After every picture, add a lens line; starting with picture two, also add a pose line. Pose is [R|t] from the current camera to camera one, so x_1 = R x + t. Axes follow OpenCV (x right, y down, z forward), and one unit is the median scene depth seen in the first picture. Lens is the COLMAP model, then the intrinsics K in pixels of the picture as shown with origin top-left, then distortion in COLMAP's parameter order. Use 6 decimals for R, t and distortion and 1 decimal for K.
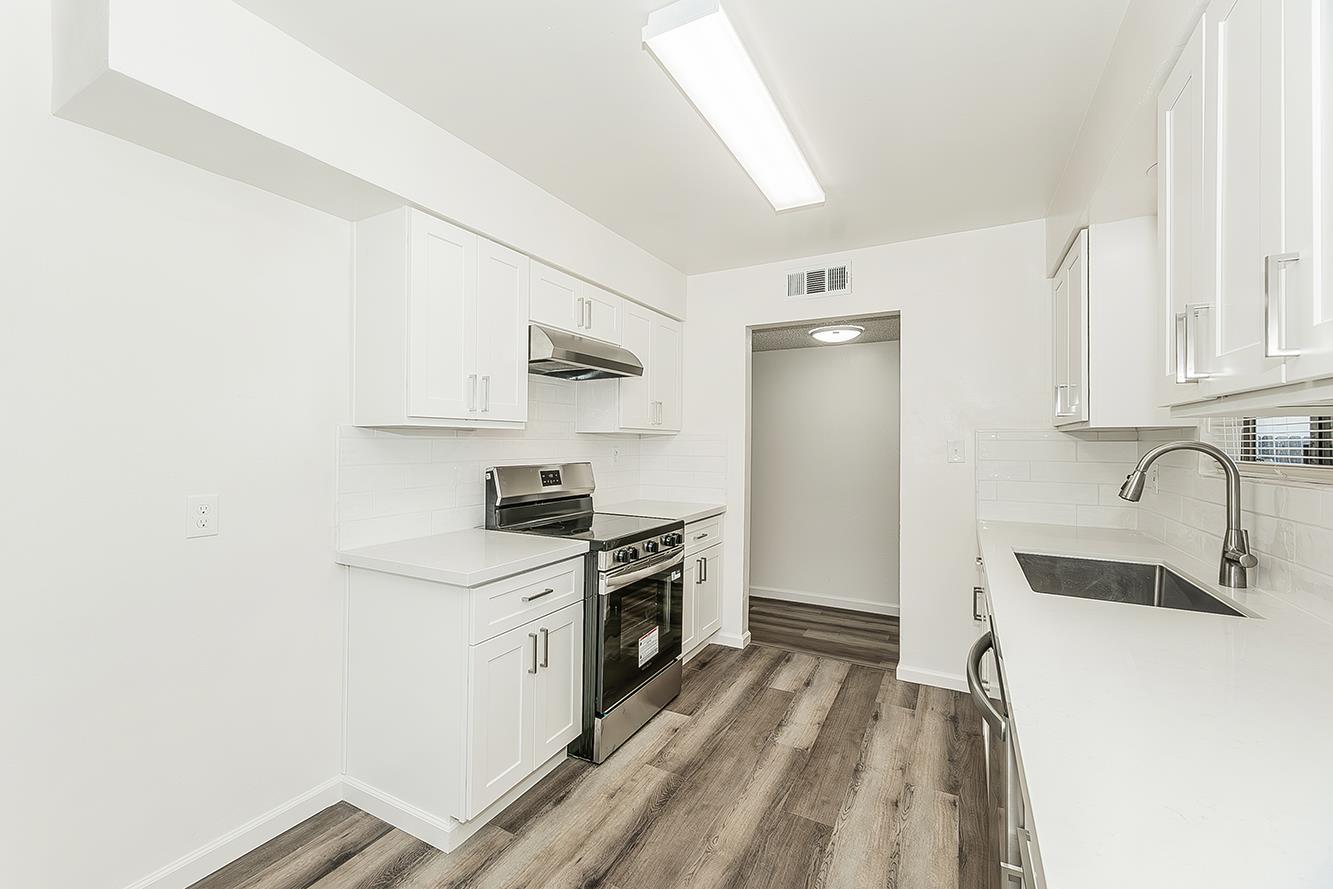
lens RADIAL K [[558.4, 0, 646.1], [0, 558.4, 443.1], [0, 0, 1]] dist [0.009142, -0.002002]
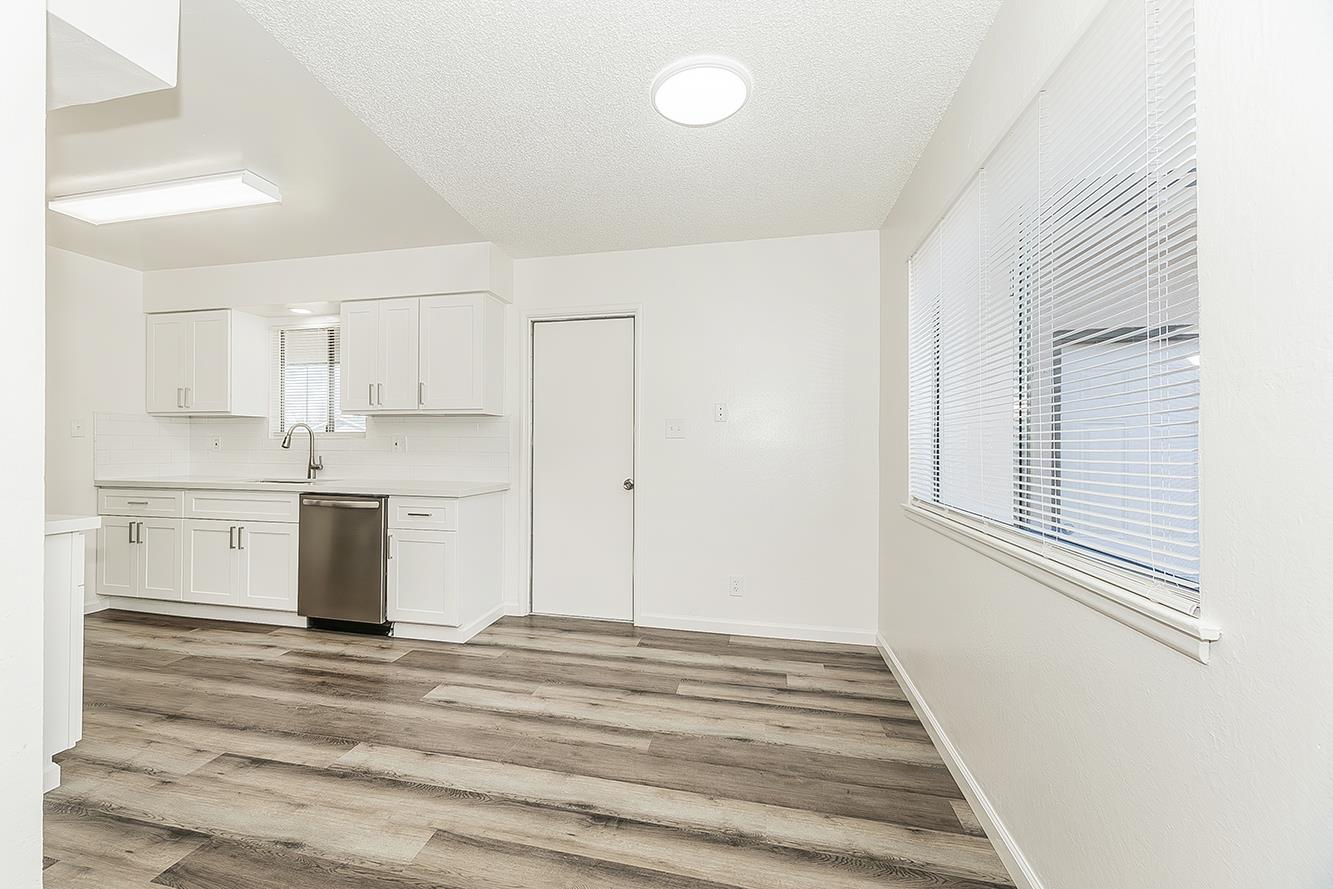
lens RADIAL K [[558.4, 0, 628.4], [0, 558.4, 440.3], [0, 0, 1]] dist [0.009142, -0.002002]
pose [[-0.268514, -0.001553, 0.963275, -1.264722], [-0.006213, 0.999981, -0.000120, 0.045352], [-0.963256, -0.006017, -0.268518, 0.180856]]
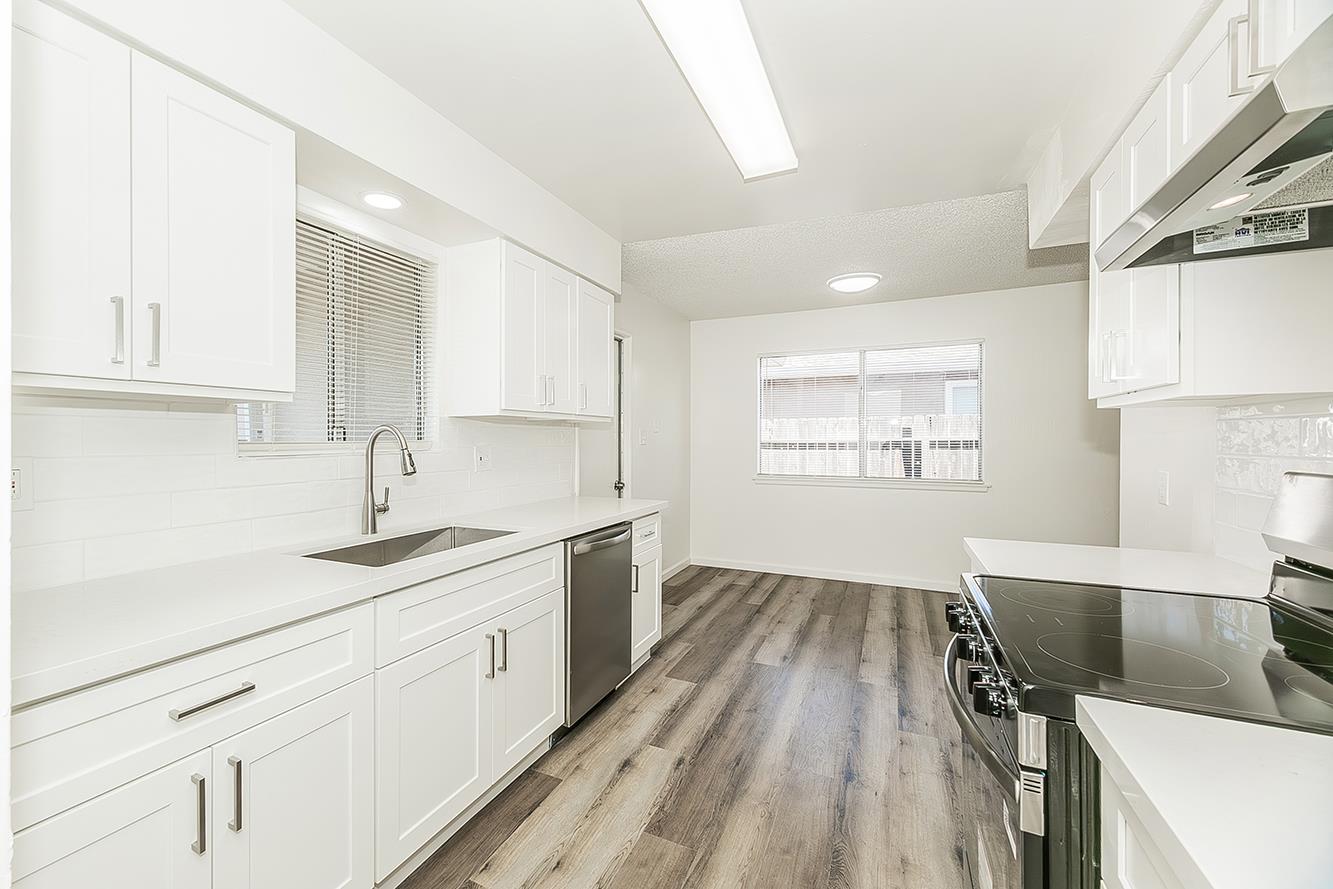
lens RADIAL K [[558.4, 0, 605.7], [0, 558.4, 438.6], [0, 0, 1]] dist [0.009142, -0.002002]
pose [[-0.999327, -0.007078, -0.036000, 0.352651], [-0.007116, 0.999974, 0.000941, 0.017561], [0.035992, 0.001196, -0.999351, 1.566794]]
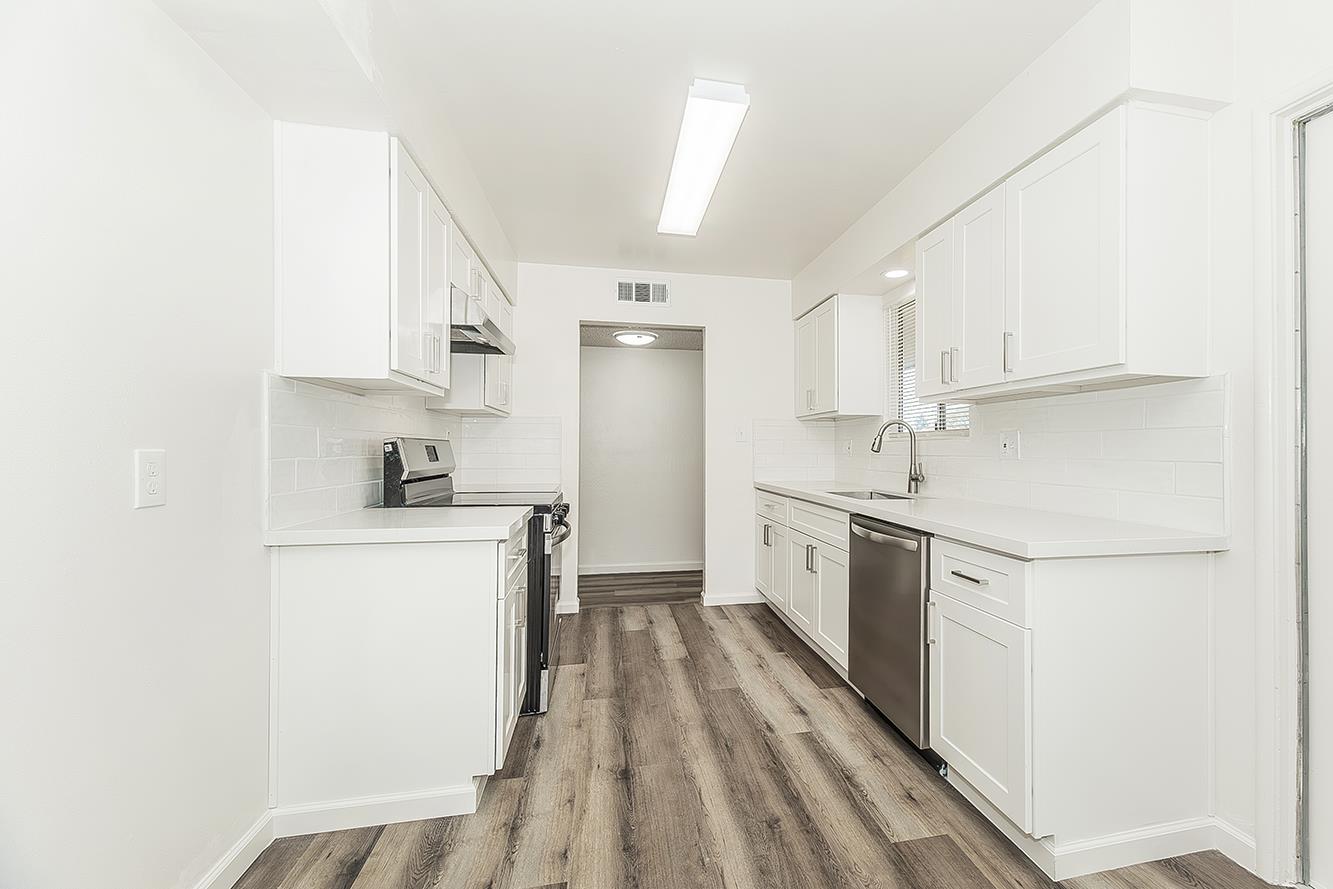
lens RADIAL K [[558.4, 0, 726.4], [0, 558.4, 451.8], [0, 0, 1]] dist [0.009142, -0.002002]
pose [[0.748837, -0.004966, 0.662736, -0.505352], [0.000862, 0.999978, 0.006519, 0.064505], [-0.662754, -0.004310, 0.748825, -0.027511]]
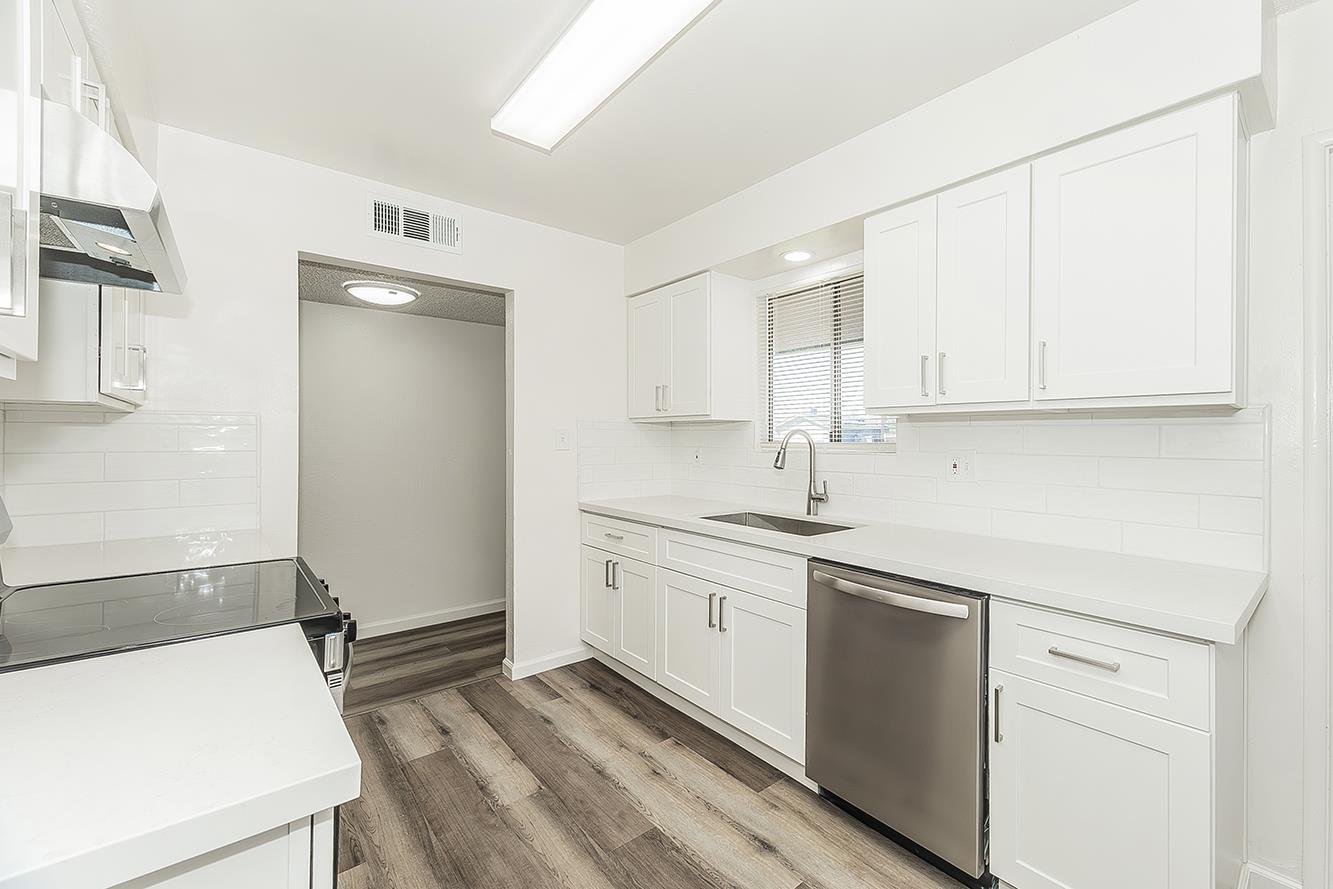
lens RADIAL K [[558.4, 0, 729.3], [0, 558.4, 441.0], [0, 0, 1]] dist [0.009142, -0.002002]
pose [[0.319789, -0.008610, 0.947450, -0.429665], [-0.001156, 0.999954, 0.009478, 0.010292], [-0.947488, -0.004126, 0.319765, 0.463517]]
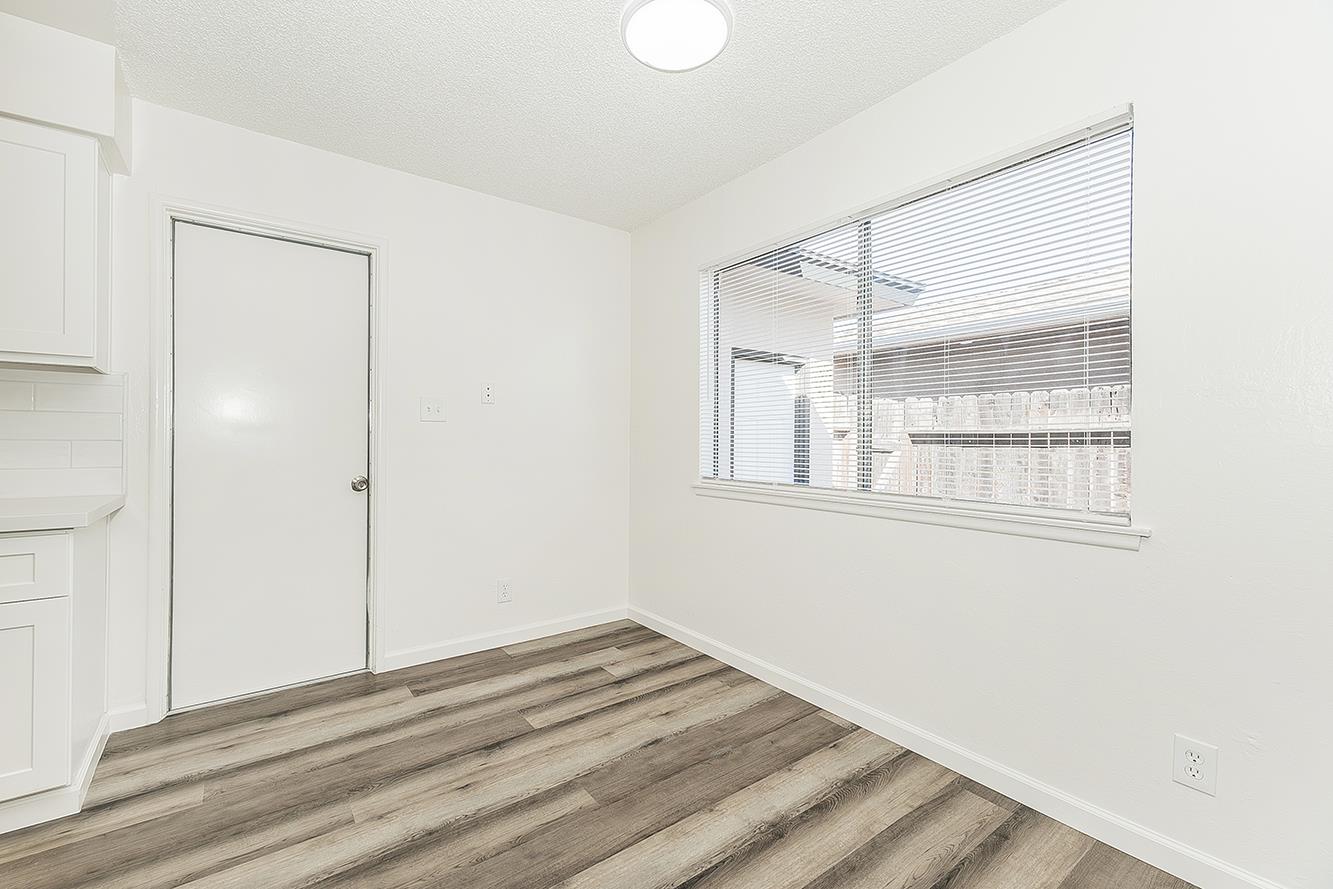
lens RADIAL K [[558.4, 0, 644.6], [0, 558.4, 437.6], [0, 0, 1]] dist [0.009142, -0.002002]
pose [[-0.906905, -0.011309, 0.421183, -0.759792], [-0.012221, 0.999925, 0.000534, 0.068019], [-0.421158, -0.004663, -0.906975, 0.548751]]
